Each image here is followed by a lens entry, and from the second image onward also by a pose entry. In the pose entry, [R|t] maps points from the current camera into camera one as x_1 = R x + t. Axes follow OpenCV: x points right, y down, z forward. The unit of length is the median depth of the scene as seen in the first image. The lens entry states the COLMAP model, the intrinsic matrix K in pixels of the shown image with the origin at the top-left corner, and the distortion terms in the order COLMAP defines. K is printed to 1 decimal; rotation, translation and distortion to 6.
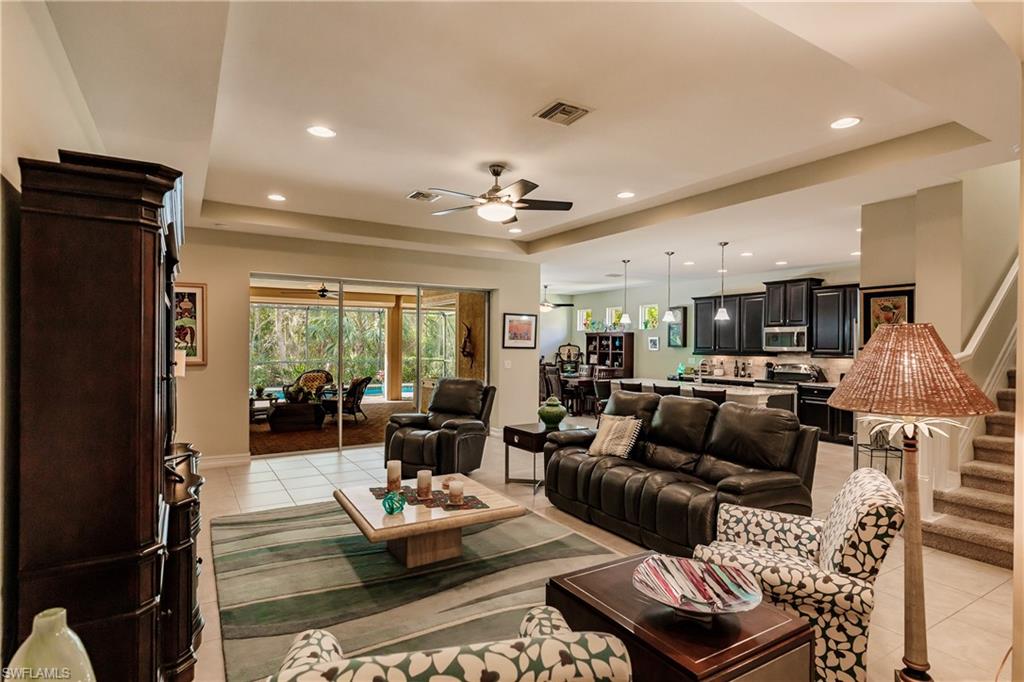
lens RADIAL K [[537.2, 0, 510.5], [0, 537.2, 345.1], [0, 0, 1]] dist [-0.001195, 0.001952]
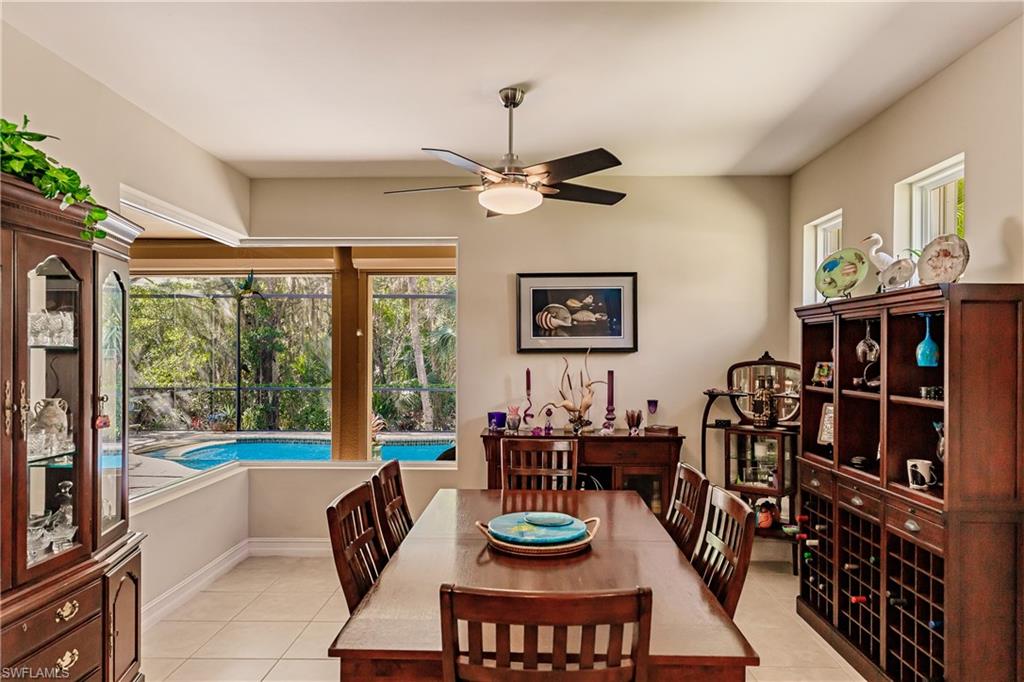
lens RADIAL K [[680.5, 0, 512.7], [0, 680.5, 351.8], [0, 0, 1]] dist [0.045171, 0.002316]
pose [[0.844757, -0.007287, -0.535101, 0.515919], [0.002218, 0.999946, -0.010116, -0.004633], [0.535146, 0.007358, 0.844727, 1.826856]]
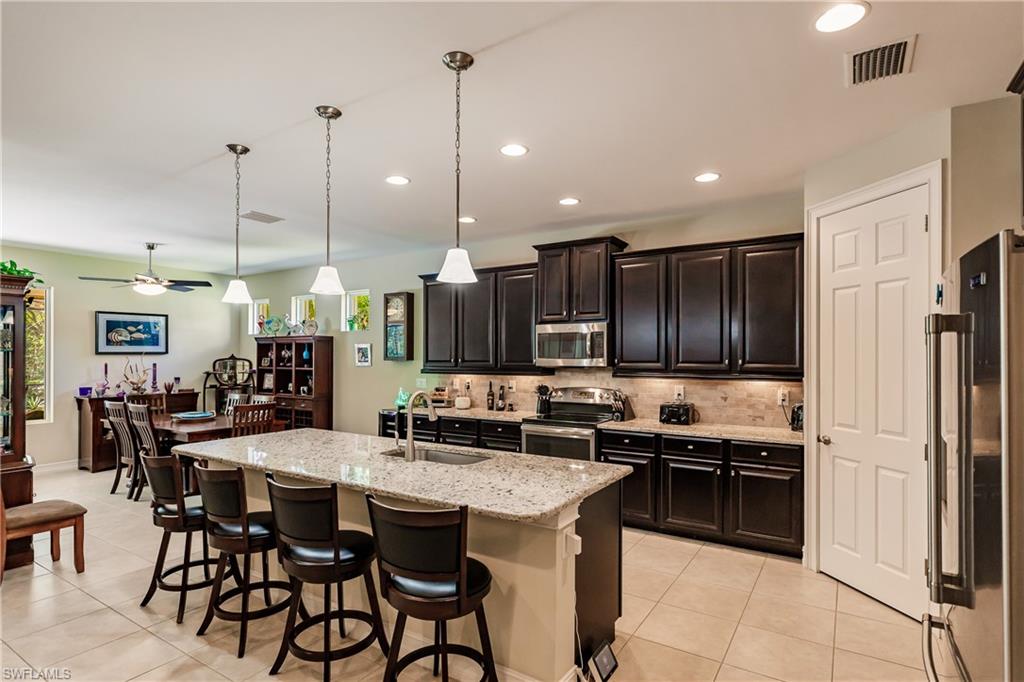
lens RADIAL K [[532.6, 0, 509.7], [0, 532.6, 349.6], [0, 0, 1]] dist [0.013845, 0.001163]
pose [[0.903906, -0.001946, 0.427727, 0.375728], [0.007907, 0.999895, -0.012162, 0.000313], [-0.427658, 0.014375, 0.903826, 0.915535]]
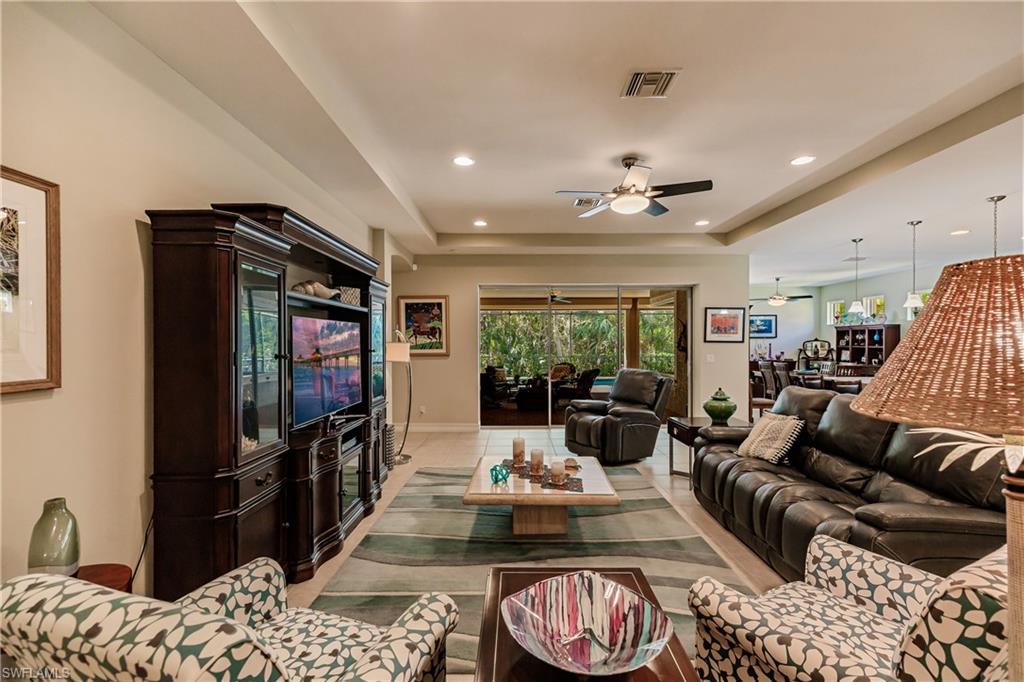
lens RADIAL K [[456.3, 0, 508.5], [0, 456.3, 344.9], [0, 0, 1]] dist [0.005713, -0.000092]
pose [[0.849482, -0.005668, -0.527588, 0.209484], [0.005888, 0.999982, -0.001263, 0.016077], [0.527585, -0.002033, 0.849500, 0.130652]]
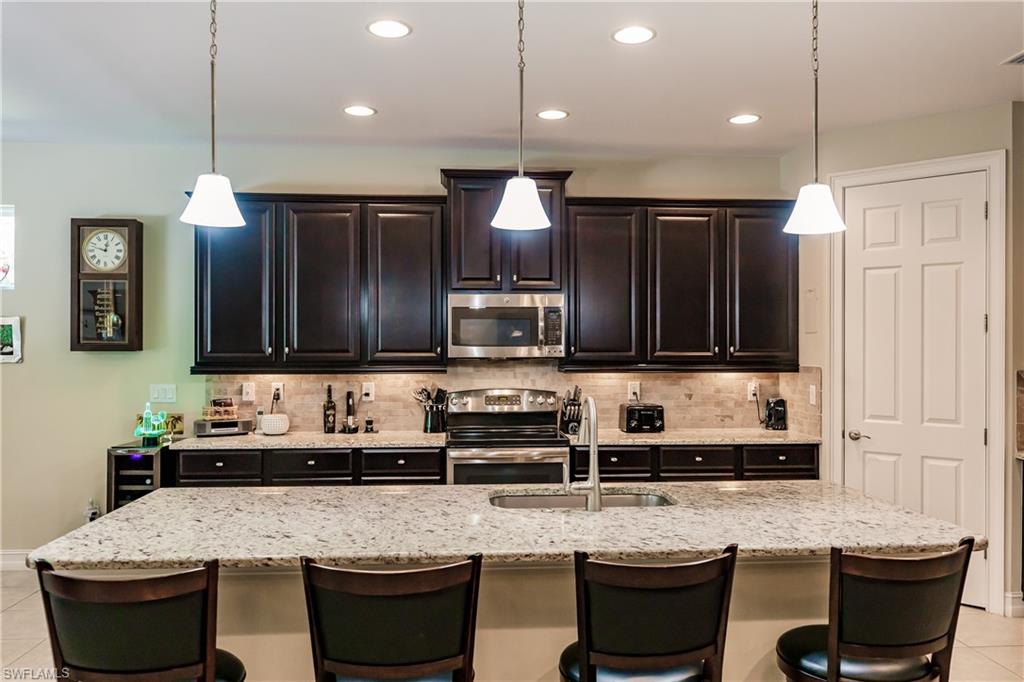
lens RADIAL K [[772.6, 0, 512.8], [0, 772.6, 347.4], [0, 0, 1]] dist [-0.006346, -0.007882]
pose [[0.462062, -0.008440, 0.886808, 0.052814], [0.006573, 0.999960, 0.006092, 0.001528], [-0.886823, 0.003014, 0.462099, 1.311901]]
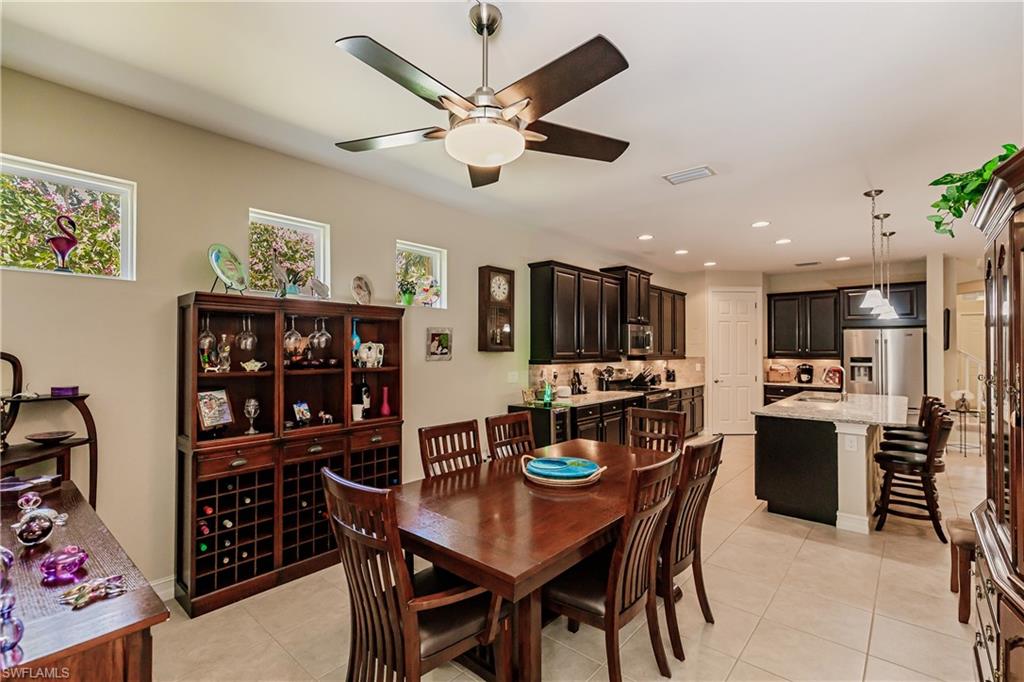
lens RADIAL K [[456.3, 0, 508.1], [0, 456.3, 347.3], [0, 0, 1]] dist [0.005713, -0.000092]
pose [[-0.293808, -0.006079, 0.955845, -0.194061], [-0.001193, 0.999981, 0.005993, -0.005883], [-0.955864, 0.000621, -0.293810, 2.483108]]
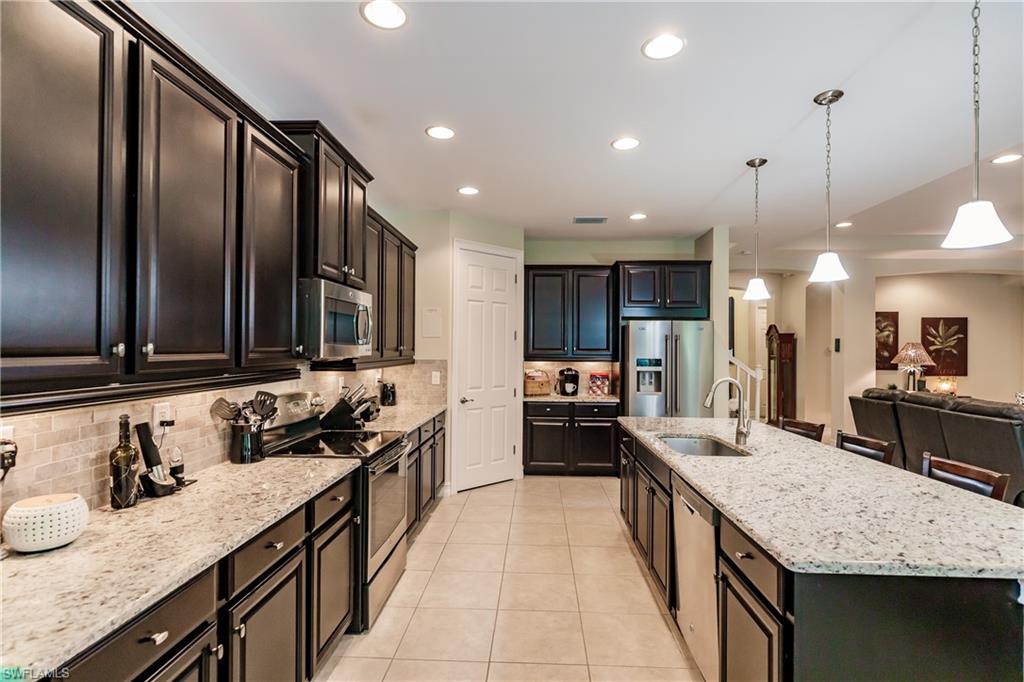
lens RADIAL K [[495.7, 0, 518.3], [0, 495.7, 344.1], [0, 0, 1]] dist [0.002057, 0.000317]
pose [[-0.831995, -0.009824, 0.554696, 0.423320], [-0.012359, 0.999923, -0.000829, 0.002826], [-0.554645, -0.007546, -0.832053, 2.128491]]
